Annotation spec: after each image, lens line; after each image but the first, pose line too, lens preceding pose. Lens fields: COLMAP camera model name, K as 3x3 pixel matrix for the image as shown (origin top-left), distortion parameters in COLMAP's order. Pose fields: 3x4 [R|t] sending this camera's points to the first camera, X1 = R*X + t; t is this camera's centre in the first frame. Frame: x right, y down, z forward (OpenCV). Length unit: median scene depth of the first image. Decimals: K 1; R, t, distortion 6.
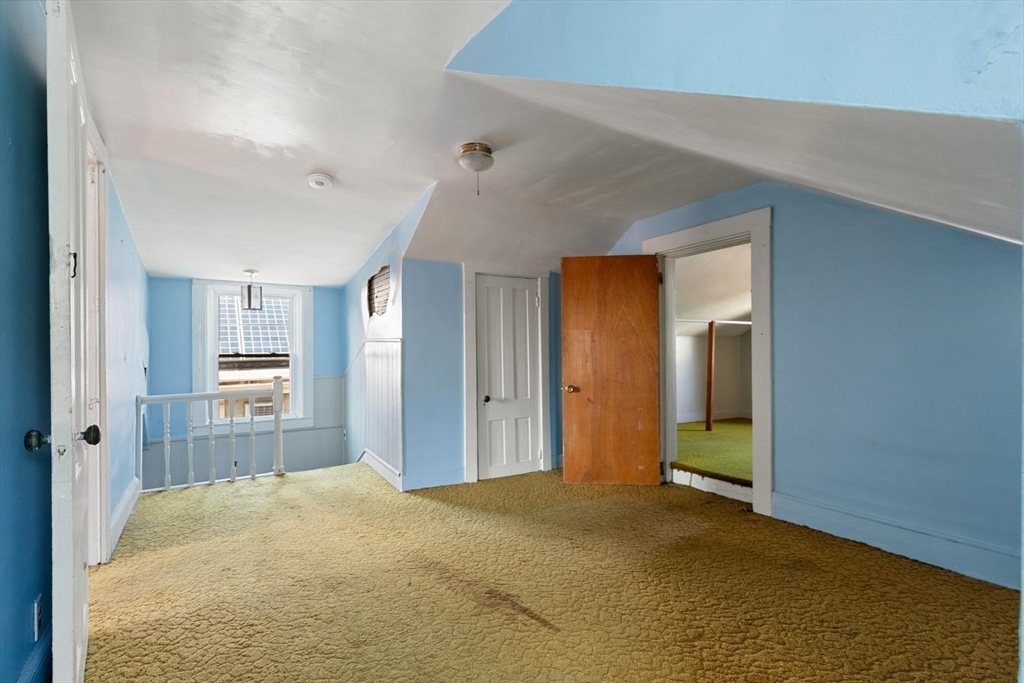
lens RADIAL K [[464.6, 0, 509.5], [0, 464.6, 343.7], [0, 0, 1]] dist [0.009461, -0.002490]
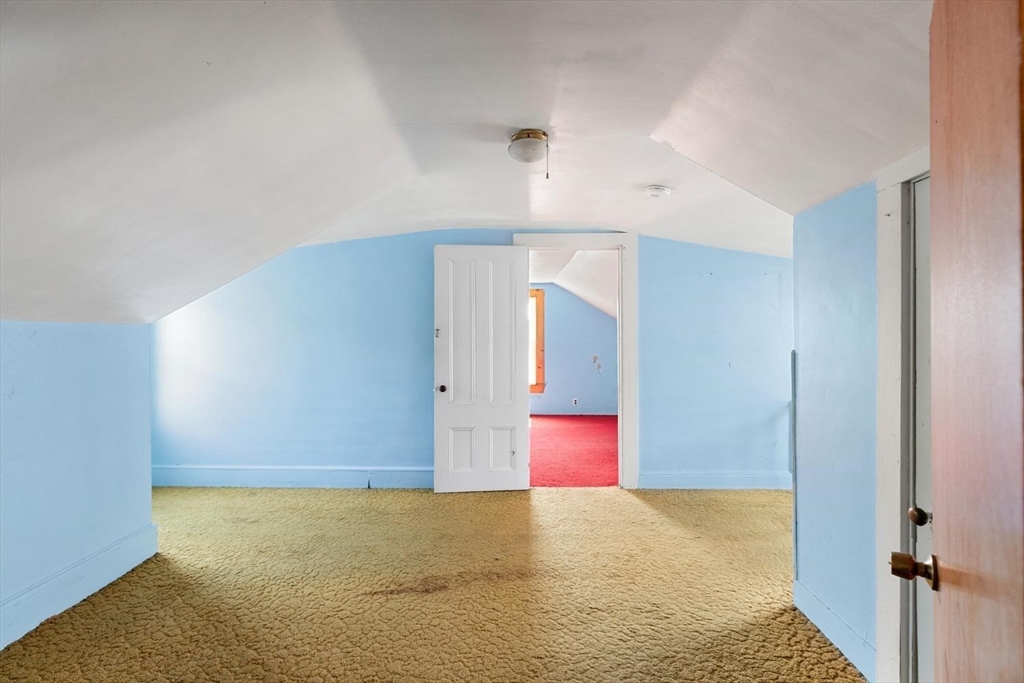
lens RADIAL K [[464.6, 0, 508.8], [0, 464.6, 344.3], [0, 0, 1]] dist [0.009461, -0.002490]
pose [[-0.522395, 0.007567, -0.852670, 1.199981], [0.014553, 0.999894, -0.000042, -0.069722], [0.852579, -0.012431, -0.522450, 2.502930]]
